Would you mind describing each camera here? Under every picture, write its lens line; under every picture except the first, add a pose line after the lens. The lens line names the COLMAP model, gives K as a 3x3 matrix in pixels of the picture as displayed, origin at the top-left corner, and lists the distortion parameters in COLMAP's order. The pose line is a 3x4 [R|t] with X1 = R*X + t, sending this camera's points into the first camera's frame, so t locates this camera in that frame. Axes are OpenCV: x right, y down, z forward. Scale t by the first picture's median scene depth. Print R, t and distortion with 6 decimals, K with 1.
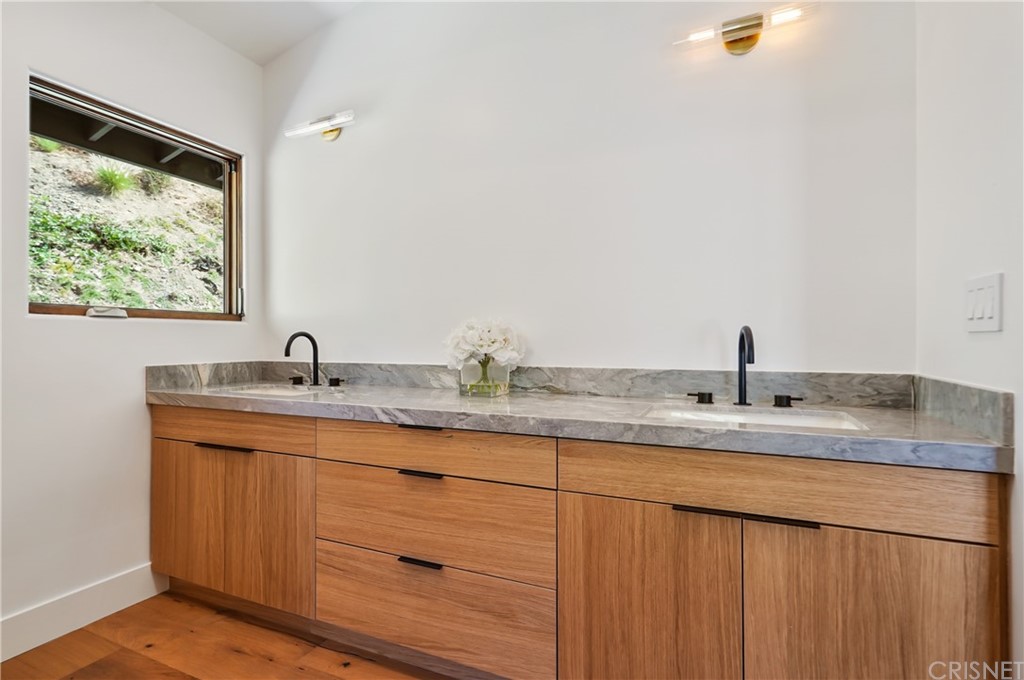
lens RADIAL K [[506.2, 0, 510.3], [0, 506.2, 331.8], [0, 0, 1]] dist [0.001518, 0.000074]
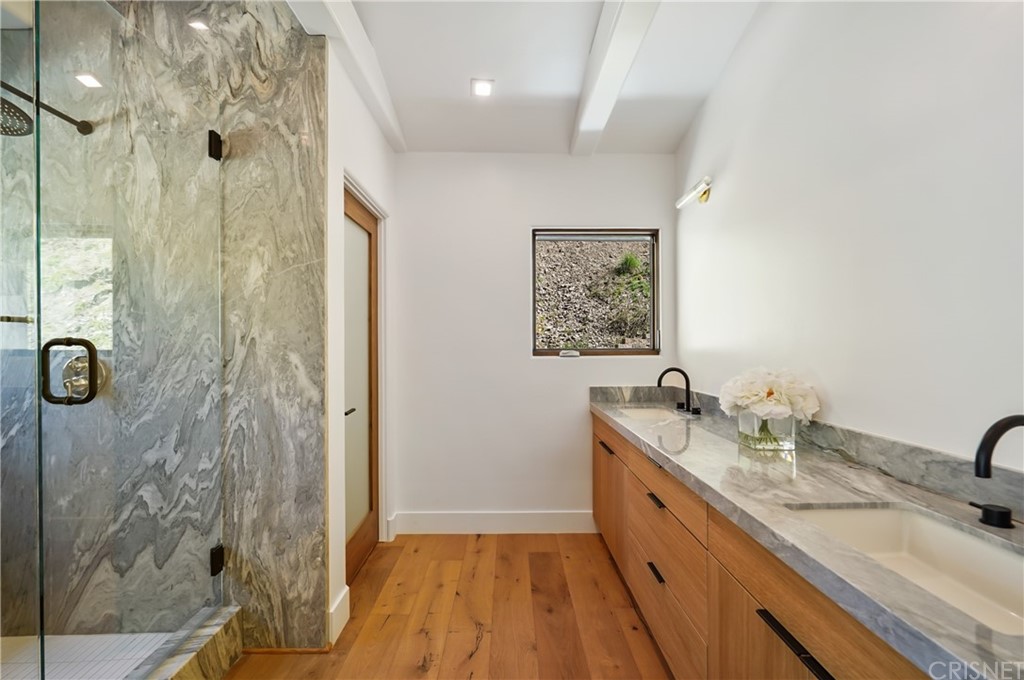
lens RADIAL K [[478.3, 0, 512.0], [0, 478.3, 340.0], [0, 0, 1]] dist [-0.002228, -0.000261]
pose [[0.426485, -0.006800, -0.904469, 0.572674], [0.018167, 0.999834, 0.001050, -0.090351], [0.904312, -0.016880, 0.426538, 0.158042]]
